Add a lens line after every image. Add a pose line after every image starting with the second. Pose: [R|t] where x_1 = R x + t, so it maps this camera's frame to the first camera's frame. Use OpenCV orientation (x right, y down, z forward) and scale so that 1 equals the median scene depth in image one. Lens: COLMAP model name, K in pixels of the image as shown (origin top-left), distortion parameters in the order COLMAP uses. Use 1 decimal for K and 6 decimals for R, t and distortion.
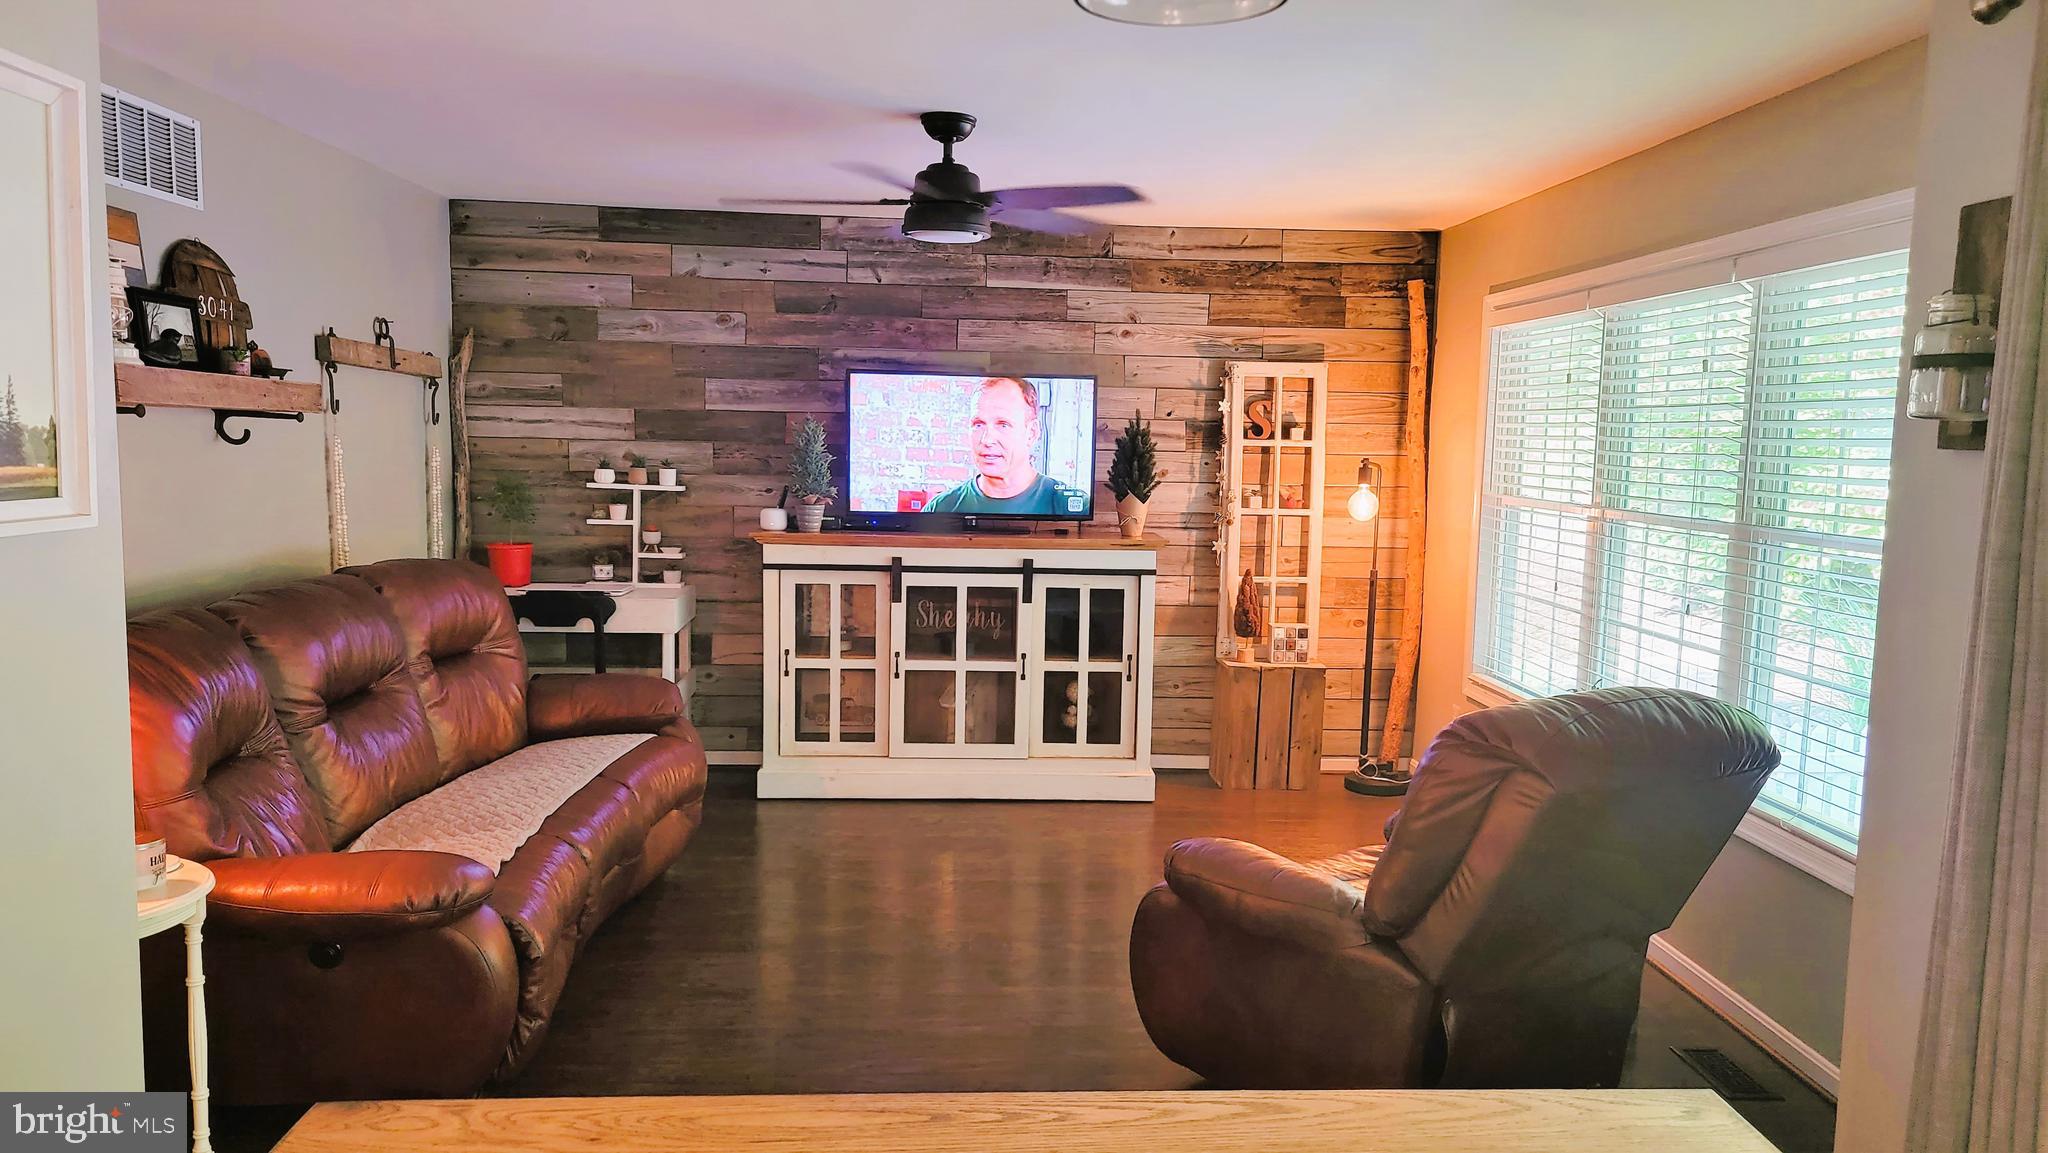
lens RADIAL K [[1474.1, 0, 1027.6], [0, 1474.1, 584.1], [0, 0, 1]] dist [0.052089, -0.040421]
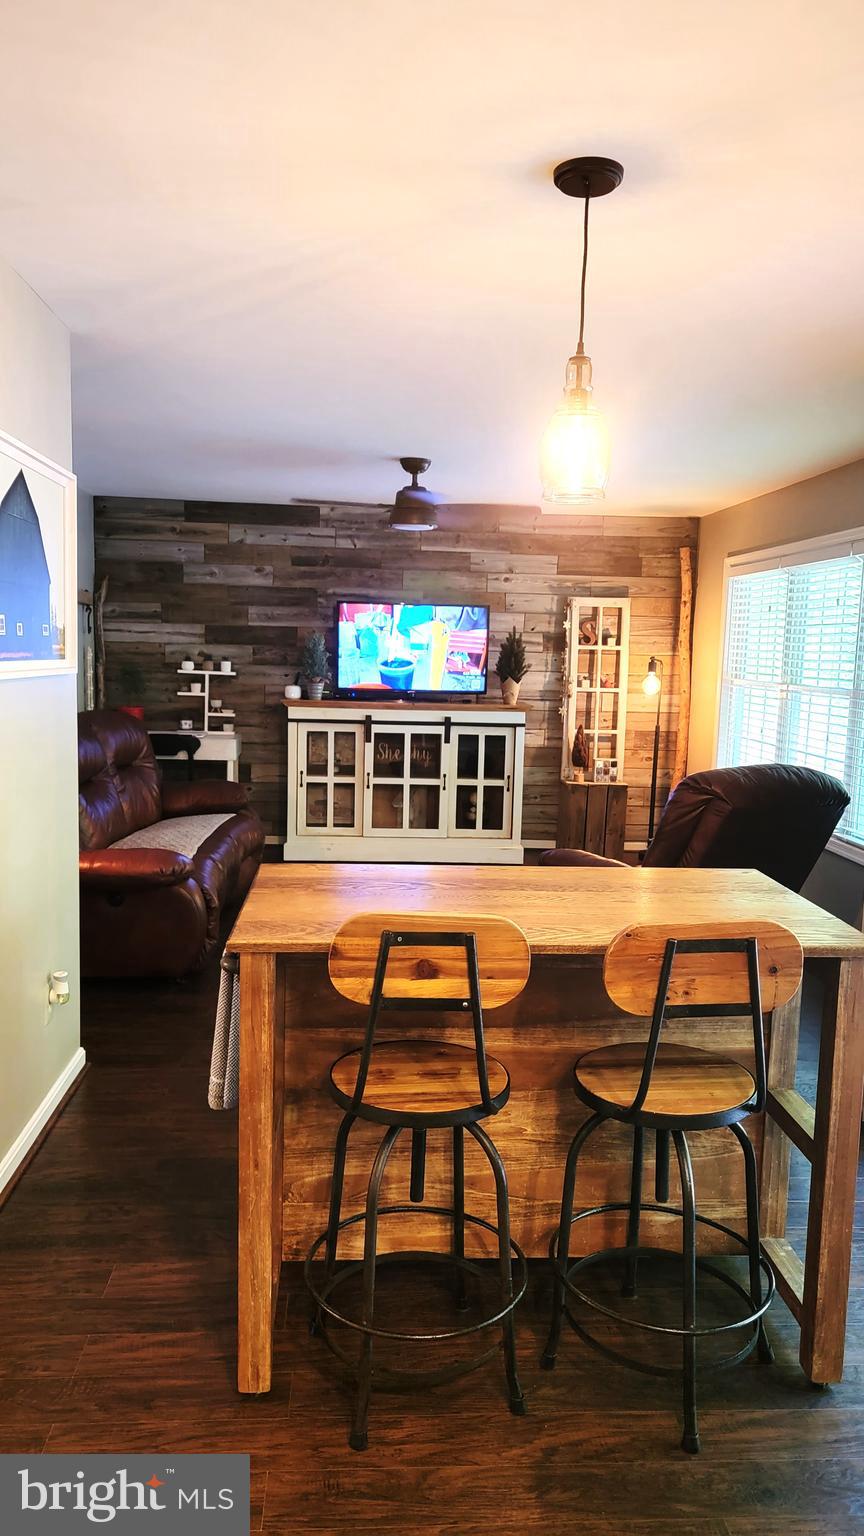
lens RADIAL K [[1105.6, 0, 418.2], [0, 1105.6, 772.9], [0, 0, 1]] dist [0.052089, -0.040421]
pose [[0.999969, 0.003741, 0.006912, -0.040739], [-0.003816, 0.999933, 0.010893, 0.032022], [-0.006871, -0.010919, 0.999917, -0.235362]]
